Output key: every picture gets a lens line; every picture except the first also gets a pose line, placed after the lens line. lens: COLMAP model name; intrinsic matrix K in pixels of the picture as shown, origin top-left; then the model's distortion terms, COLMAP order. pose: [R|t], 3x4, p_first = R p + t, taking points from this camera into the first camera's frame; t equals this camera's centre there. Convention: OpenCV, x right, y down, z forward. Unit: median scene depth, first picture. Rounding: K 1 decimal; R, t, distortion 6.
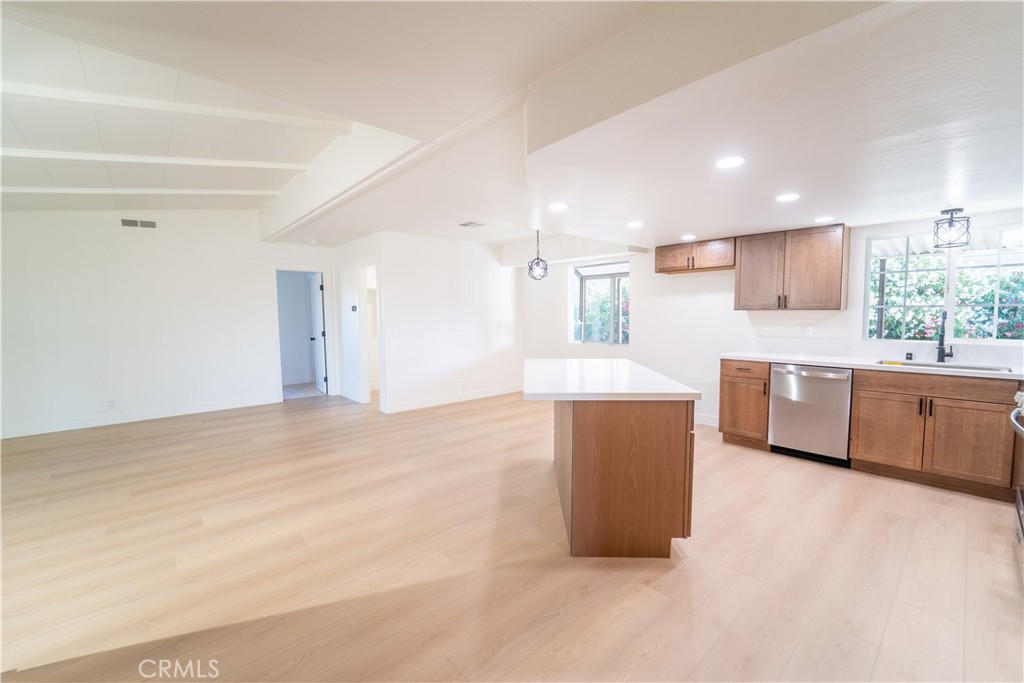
lens RADIAL K [[417.8, 0, 512.0], [0, 417.8, 341.5], [0, 0, 1]] dist [-0.021462, -0.000050]
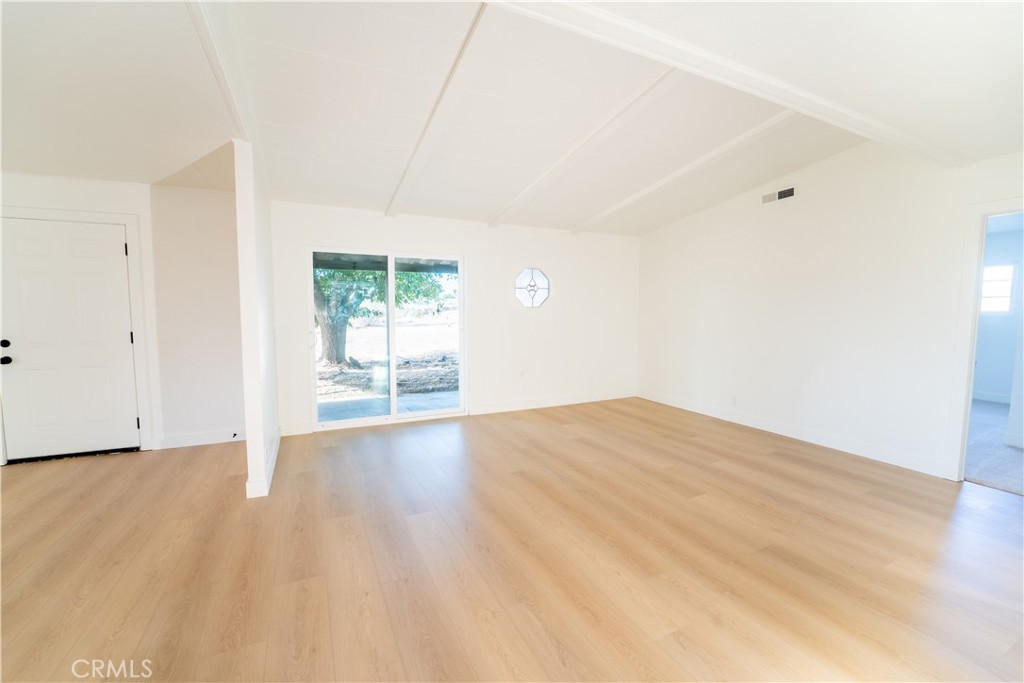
lens RADIAL K [[417.8, 0, 512.0], [0, 417.8, 341.5], [0, 0, 1]] dist [-0.021462, -0.000050]
pose [[-0.271527, 0.082847, -0.958858, 0.076602], [-0.069541, 0.991995, 0.105403, -0.061237], [0.959915, 0.095300, -0.263592, 0.979882]]
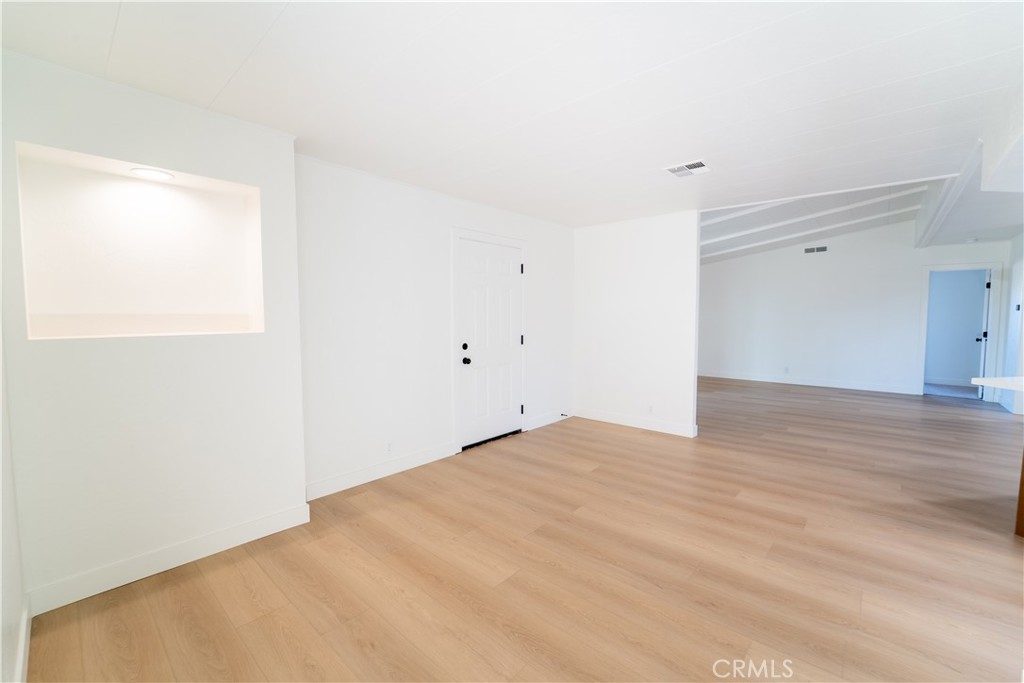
lens RADIAL K [[417.8, 0, 512.0], [0, 417.8, 341.5], [0, 0, 1]] dist [-0.021462, -0.000050]
pose [[0.107177, 0.074853, -0.991418, 0.598994], [-0.068592, 0.995343, 0.067734, 0.014072], [0.991871, 0.060743, 0.111812, -0.282577]]
